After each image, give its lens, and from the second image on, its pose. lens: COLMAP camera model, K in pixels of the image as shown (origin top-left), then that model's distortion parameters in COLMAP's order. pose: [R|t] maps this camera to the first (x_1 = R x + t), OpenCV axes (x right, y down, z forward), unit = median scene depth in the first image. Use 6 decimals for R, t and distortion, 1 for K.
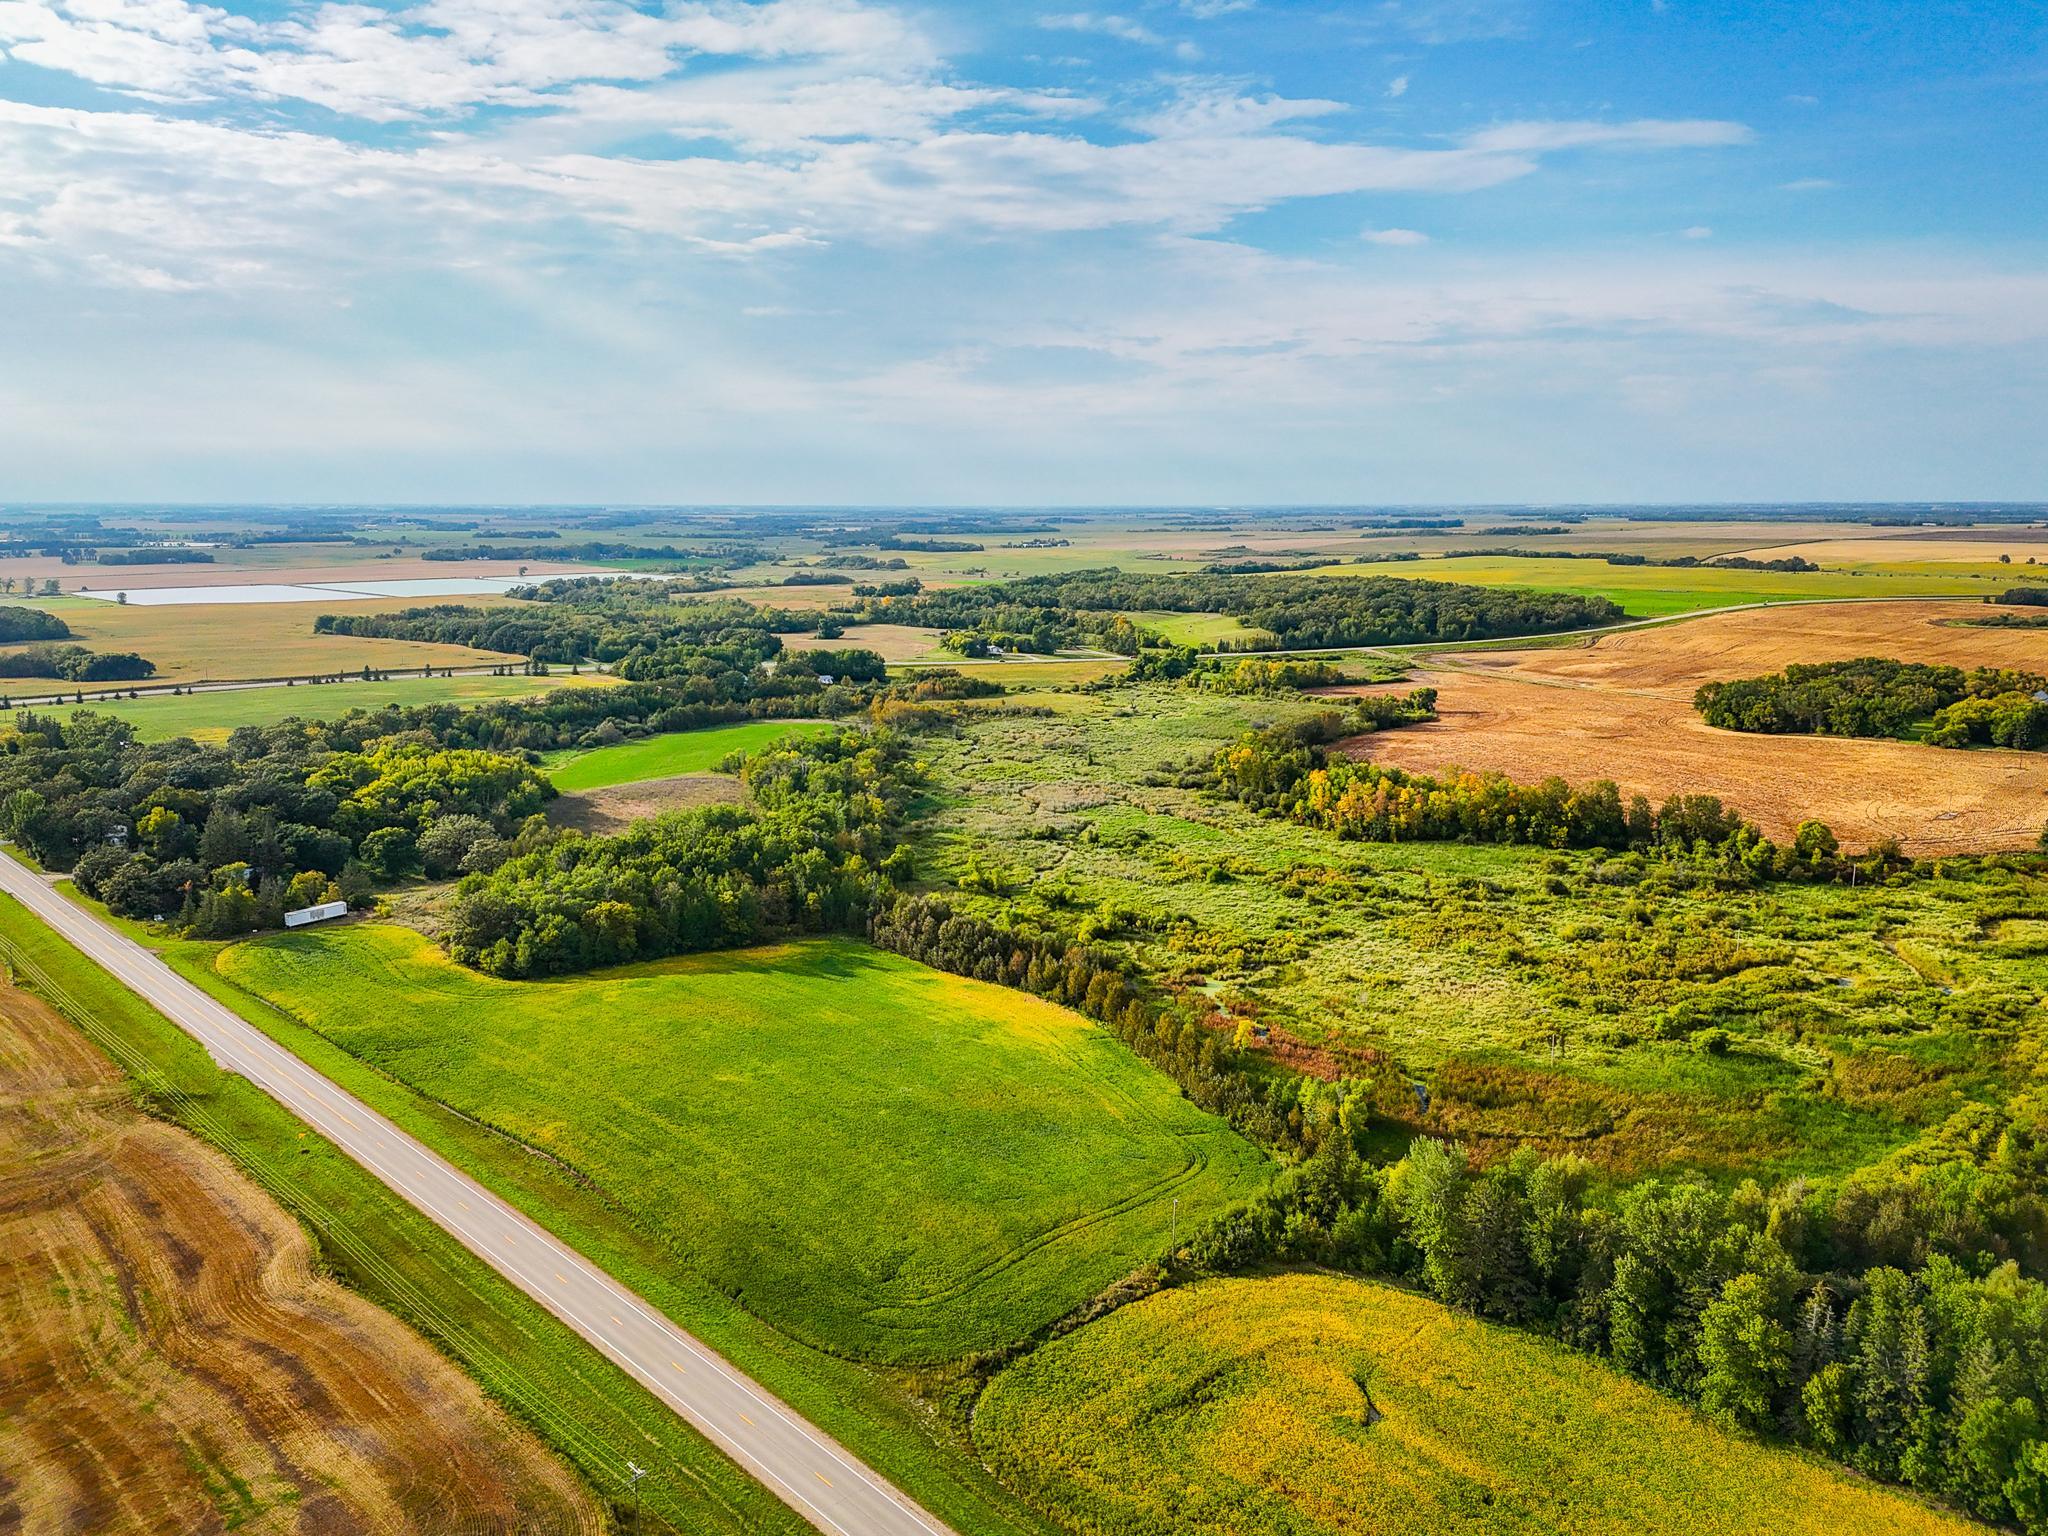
lens RADIAL K [[1513.2, 0, 1033.9], [0, 1513.2, 701.2], [0, 0, 1]] dist [0.052596, -0.043836]
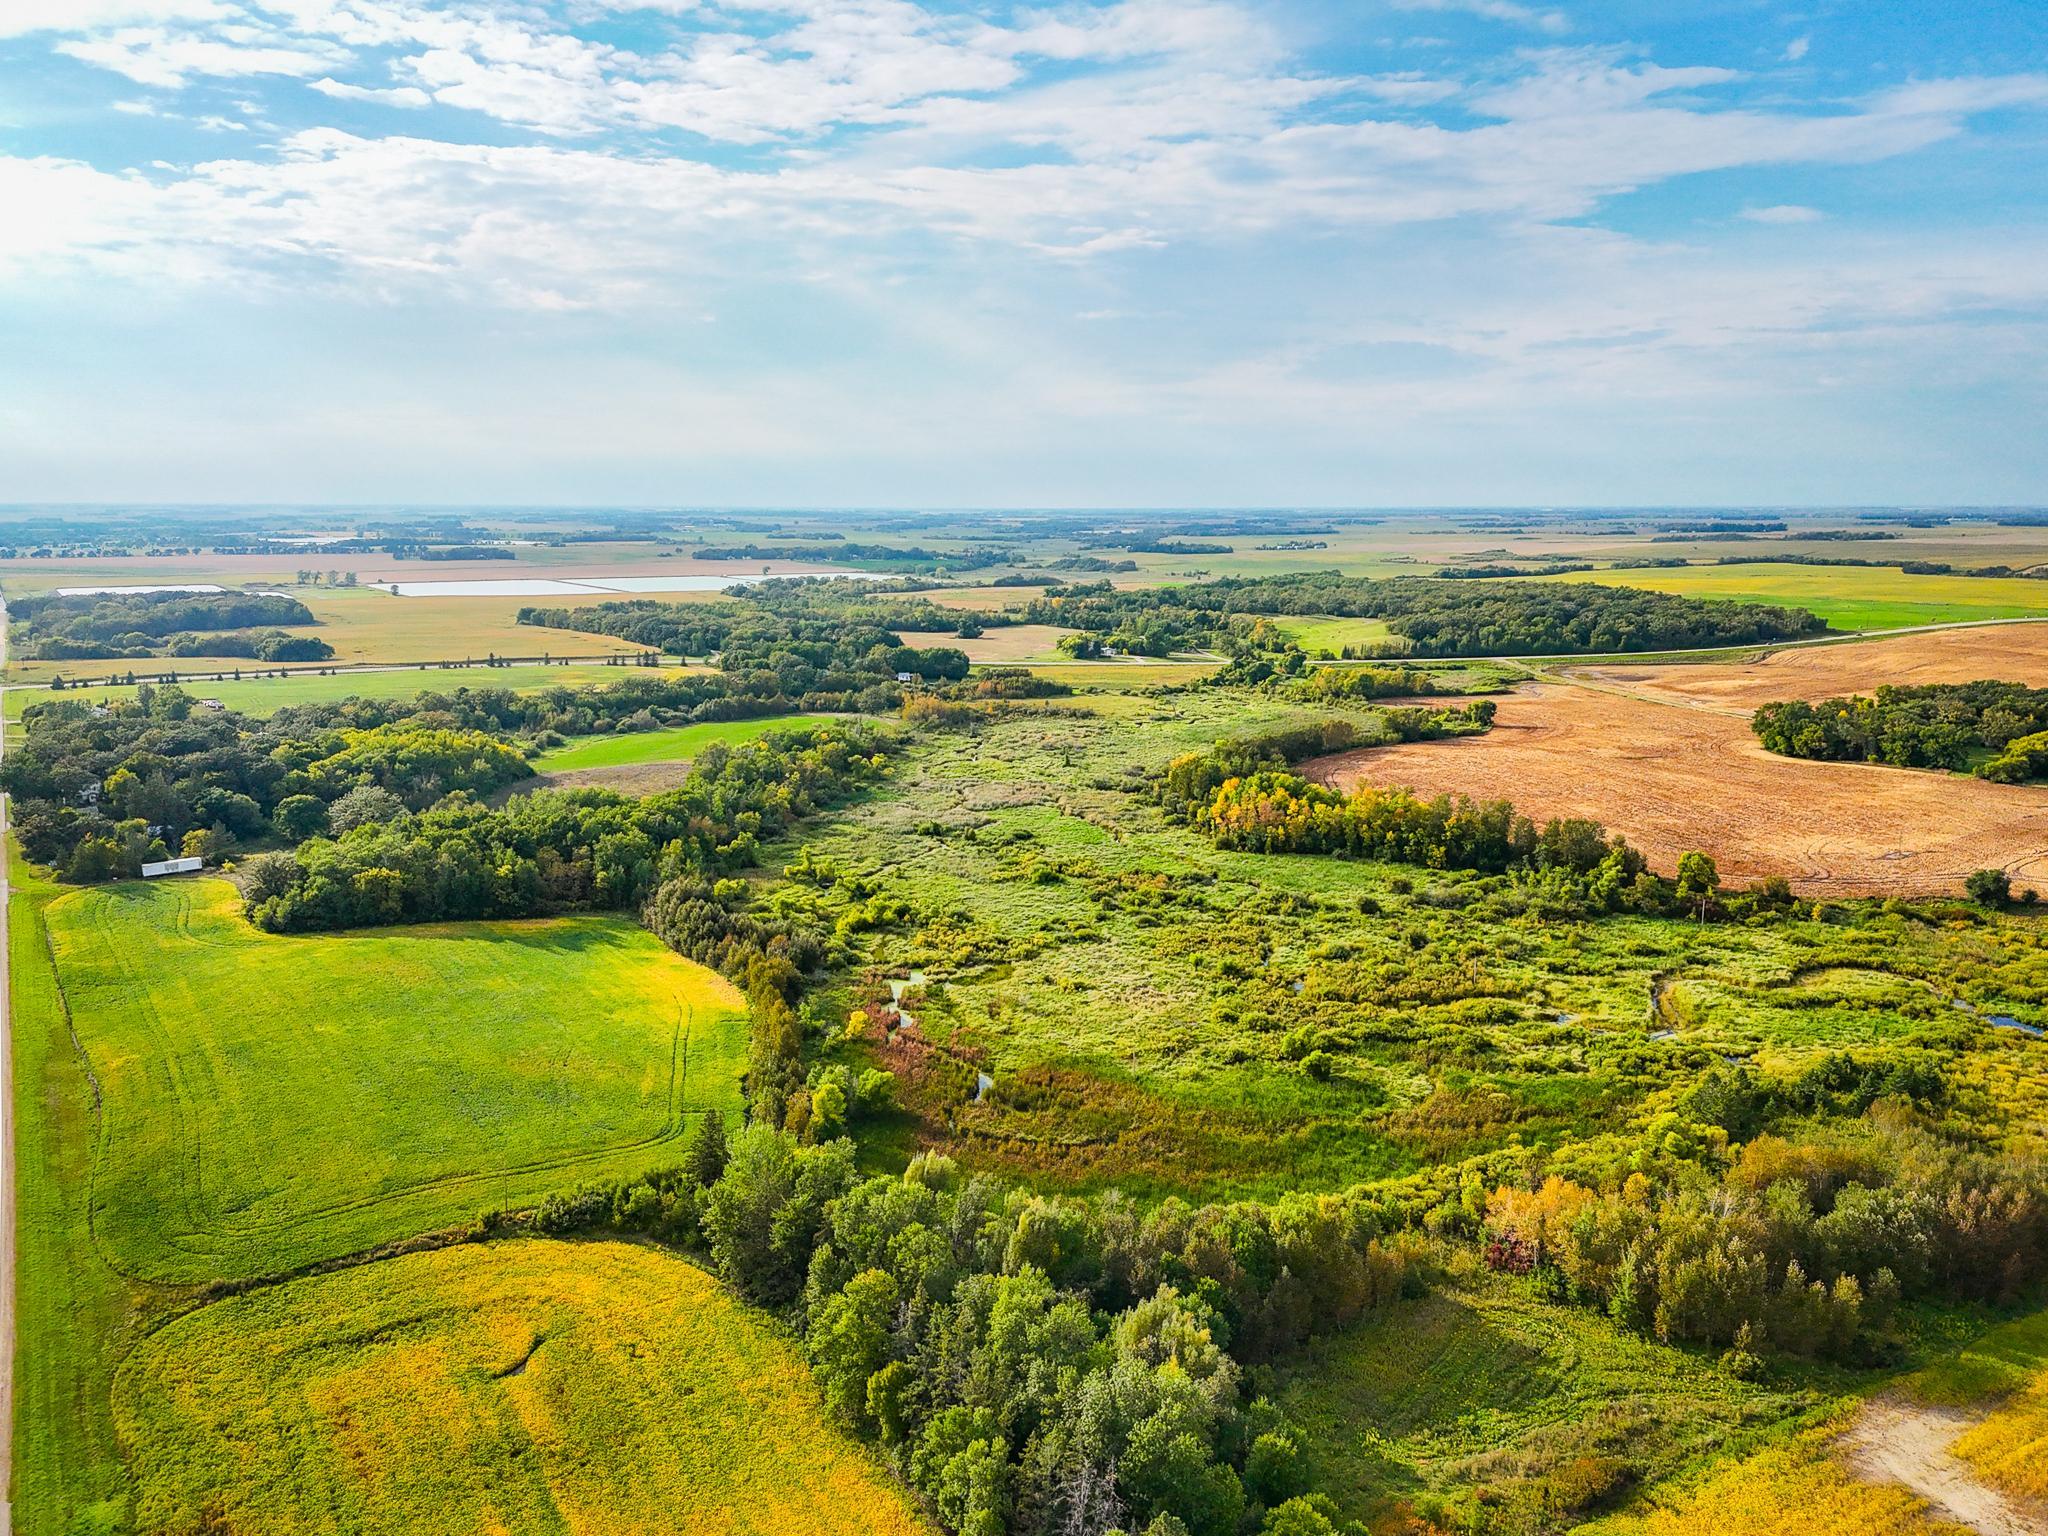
lens RADIAL K [[1510.1, 0, 1034.4], [0, 1510.1, 728.2], [0, 0, 1]] dist [0.077803, -0.102553]
pose [[0.978608, 0.031755, -0.203267, 0.276982], [-0.028459, 0.999412, 0.019122, -0.002518], [0.203755, -0.012928, 0.978937, 0.013979]]
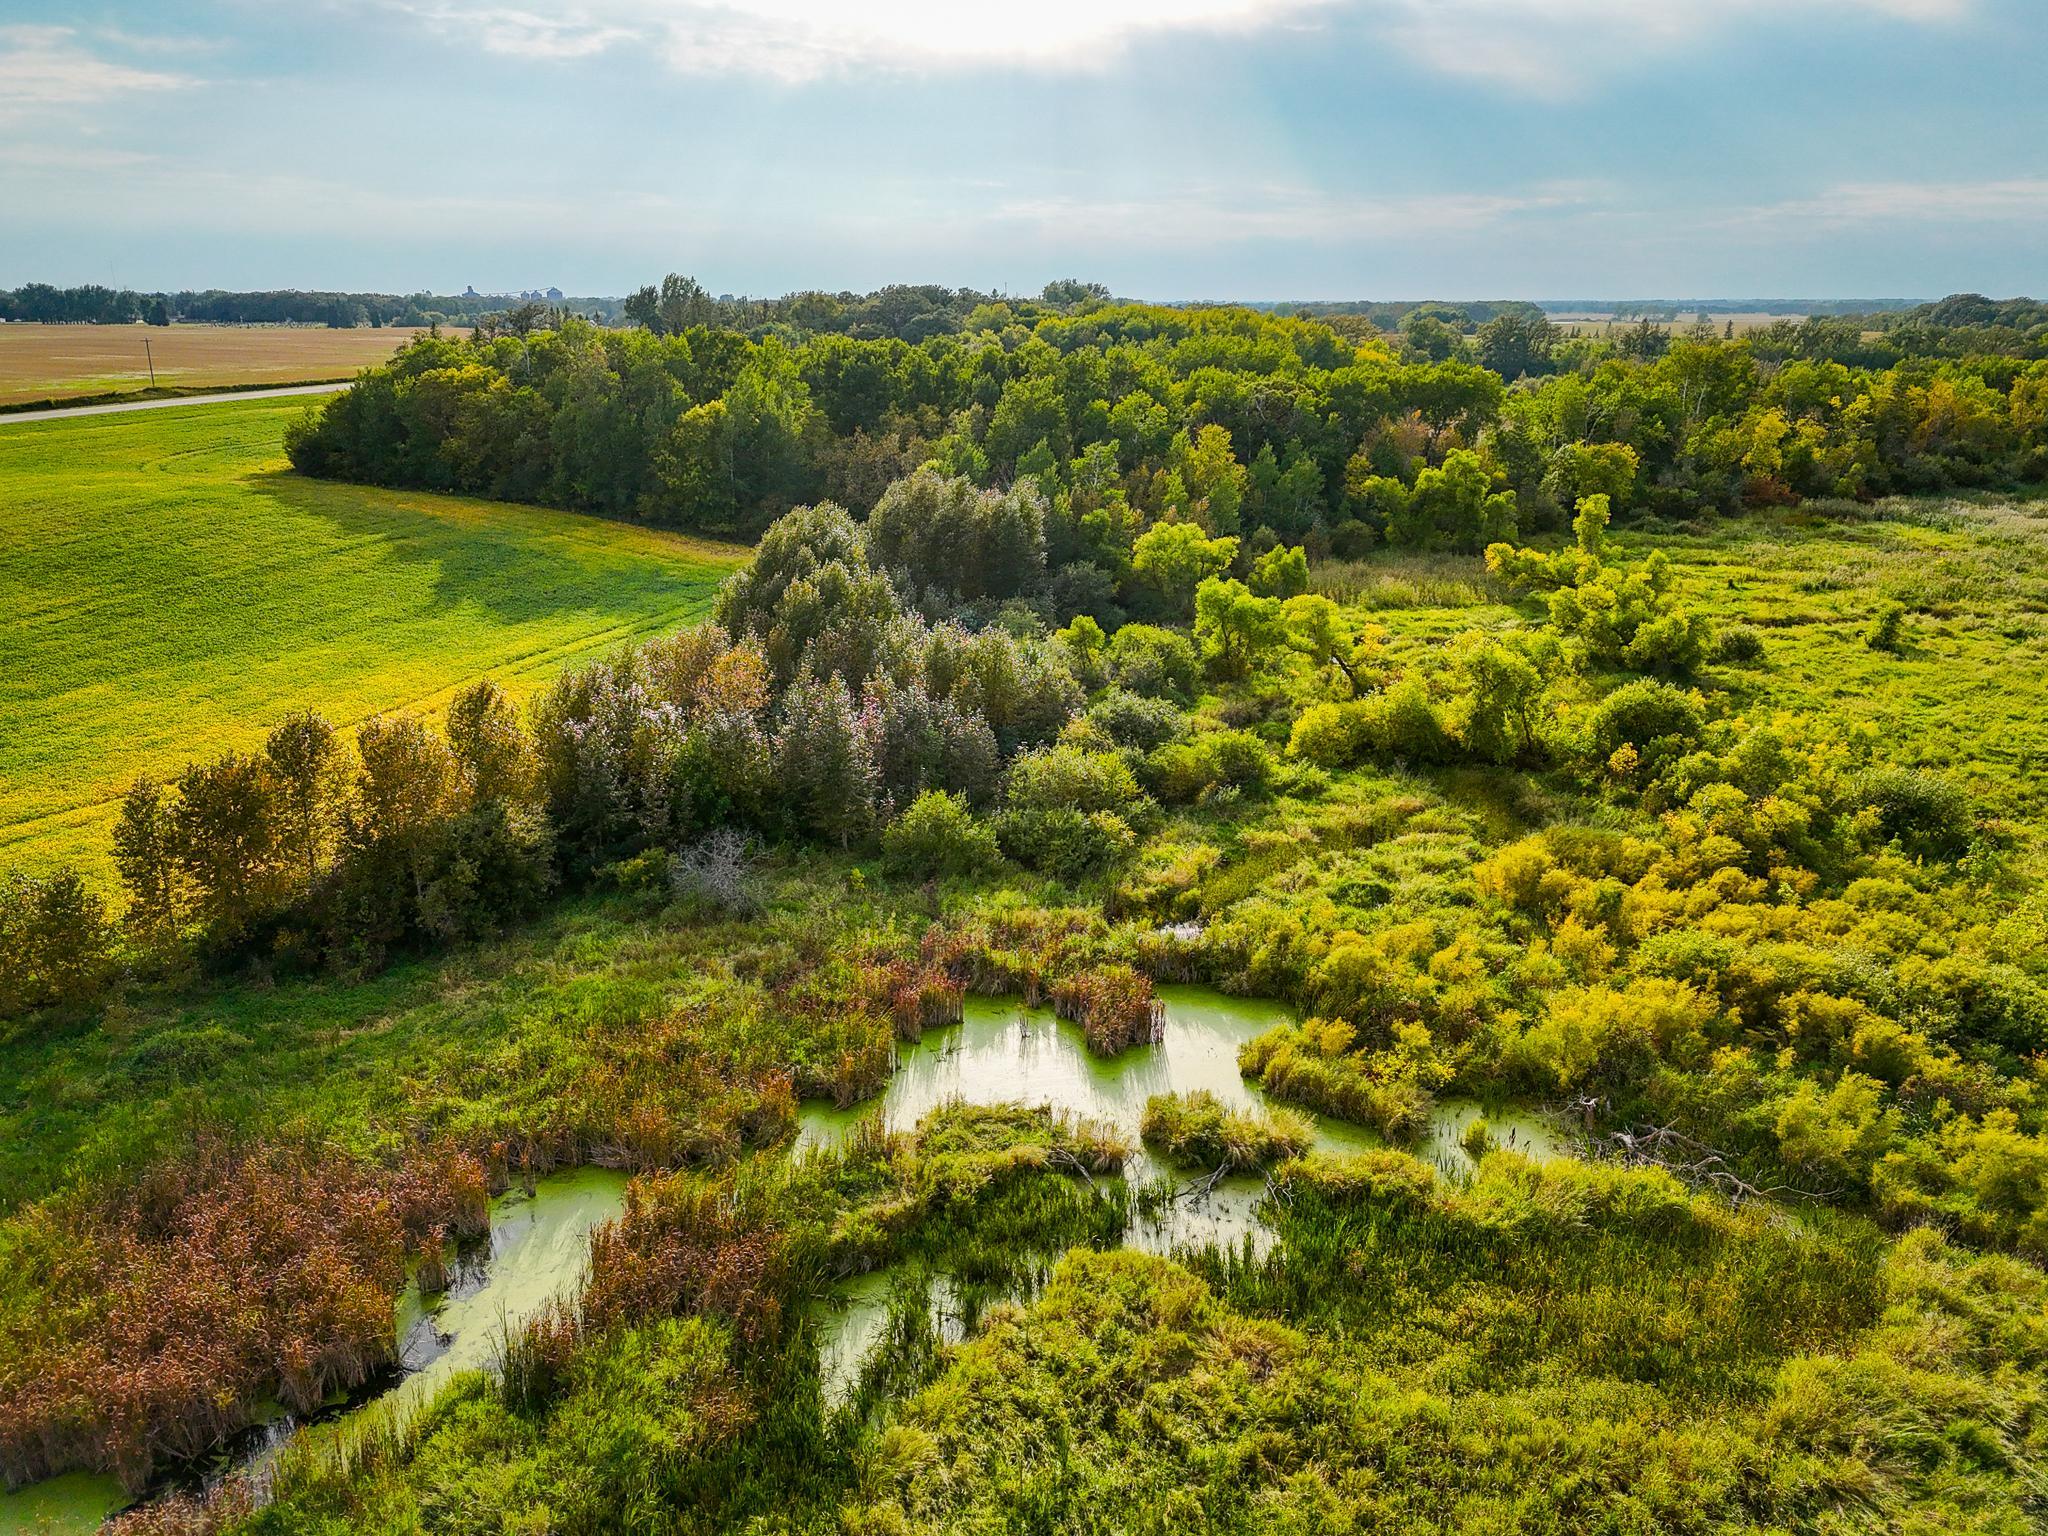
lens RADIAL K [[1486.5, 0, 1025.7], [0, 1486.5, 826.1], [0, 0, 1]] dist [0.060565, -0.048855]
pose [[0.469284, 0.296195, -0.831890, 0.166459], [-0.122666, 0.954800, 0.270760, 0.082703], [0.874486, -0.025019, 0.484406, 0.630757]]
